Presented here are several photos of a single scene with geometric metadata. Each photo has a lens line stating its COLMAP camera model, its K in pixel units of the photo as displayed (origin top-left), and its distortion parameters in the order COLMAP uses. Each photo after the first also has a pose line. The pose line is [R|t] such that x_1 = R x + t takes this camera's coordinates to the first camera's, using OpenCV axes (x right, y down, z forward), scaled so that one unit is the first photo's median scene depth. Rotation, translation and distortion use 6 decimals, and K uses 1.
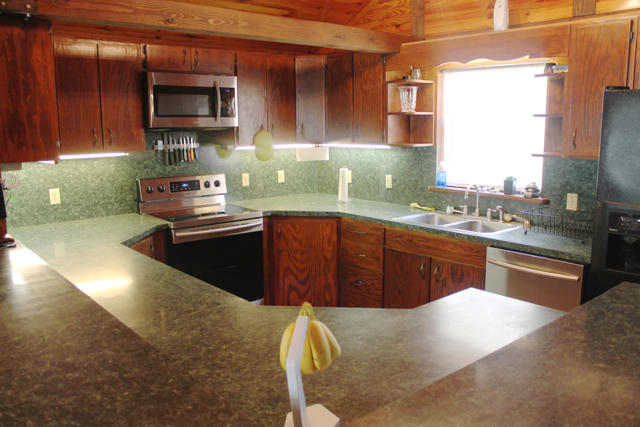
lens RADIAL K [[544.2, 0, 320.0], [0, 544.2, 213.5], [0, 0, 1]] dist [-0.155089, 0.149136]
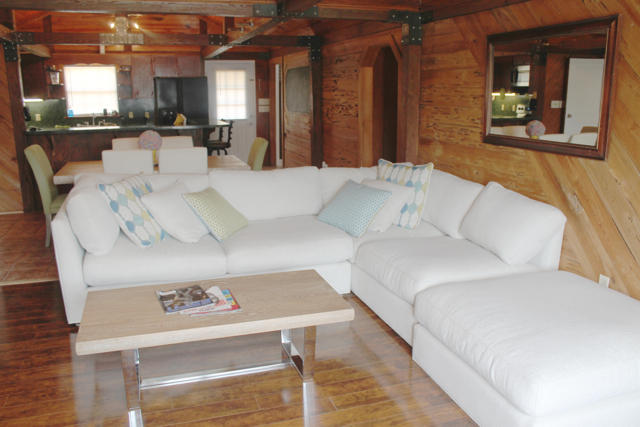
lens RADIAL K [[544.2, 0, 320.0], [0, 544.2, 213.5], [0, 0, 1]] dist [-0.155089, 0.149136]
pose [[0.378036, -0.199428, 0.904056, -1.545091], [0.148703, 0.976924, 0.153320, 0.174274], [-0.913770, 0.076476, 0.398968, -0.872888]]
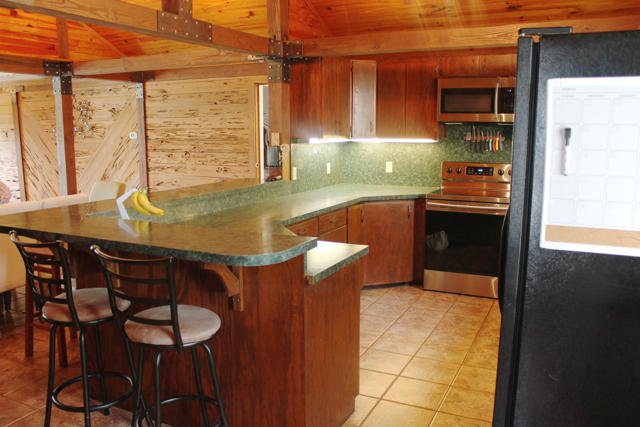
lens RADIAL K [[544.2, 0, 320.0], [0, 544.2, 213.5], [0, 0, 1]] dist [-0.155089, 0.149136]
pose [[0.390450, 0.150537, -0.908233, 0.742351], [-0.150238, 0.983734, 0.098464, -0.023303], [0.908283, 0.098006, 0.406715, 0.208701]]
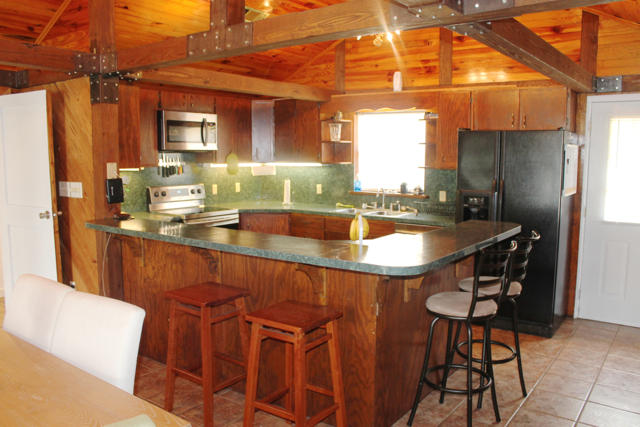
lens RADIAL K [[544.2, 0, 320.0], [0, 544.2, 213.5], [0, 0, 1]] dist [-0.155089, 0.149136]
pose [[0.972201, -0.016990, 0.233531, -0.232524], [0.028990, 0.998424, -0.048048, 0.082886], [-0.232347, 0.053483, 0.971161, -0.435380]]
